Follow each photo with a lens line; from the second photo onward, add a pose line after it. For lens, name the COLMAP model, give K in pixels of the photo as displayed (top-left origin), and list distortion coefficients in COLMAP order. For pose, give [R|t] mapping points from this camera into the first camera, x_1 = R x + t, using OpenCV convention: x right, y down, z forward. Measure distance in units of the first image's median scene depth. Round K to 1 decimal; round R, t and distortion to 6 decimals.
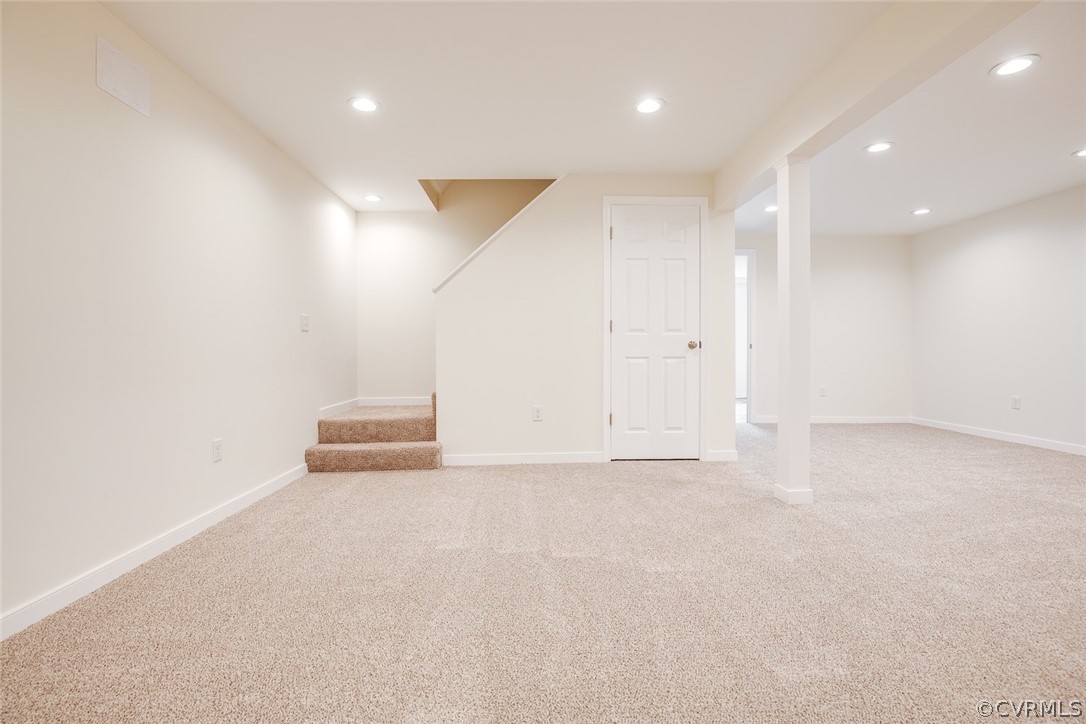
lens RADIAL K [[489.3, 0, 543.0], [0, 489.3, 362.0], [0, 0, 1]] dist [-0.014493, 0.001529]
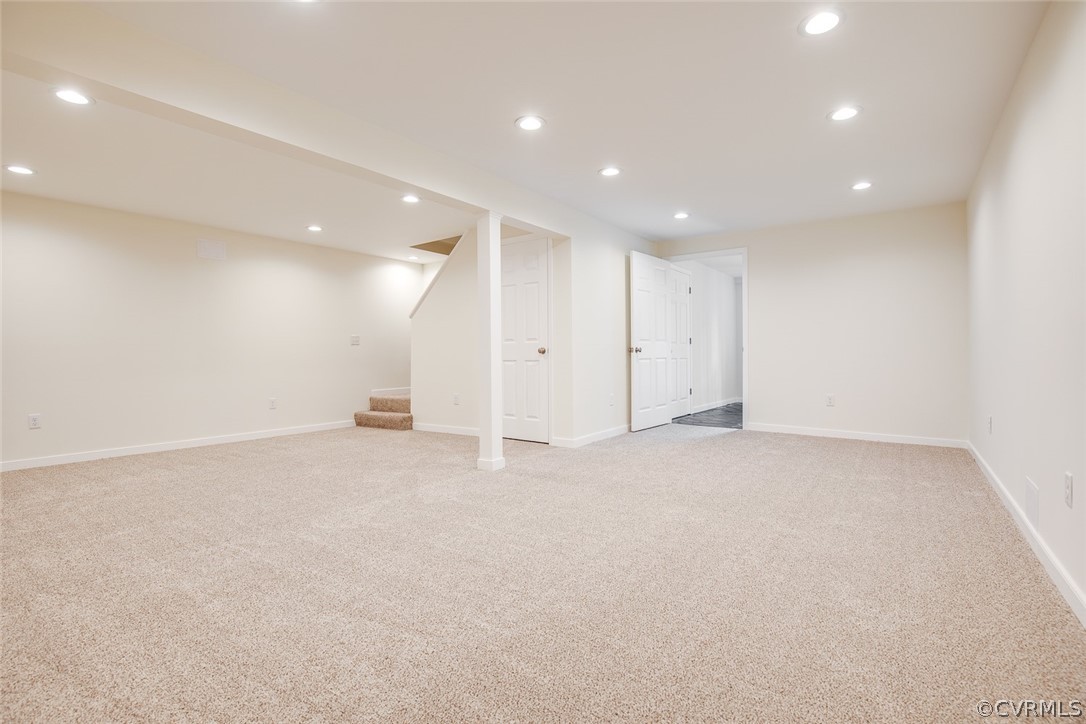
lens RADIAL K [[489.3, 0, 543.0], [0, 489.3, 362.0], [0, 0, 1]] dist [-0.014493, 0.001529]
pose [[0.783601, 0.002646, -0.621259, 1.081870], [-0.011333, 0.999885, -0.010035, 0.006731], [0.621161, 0.014904, 0.783541, 0.026779]]
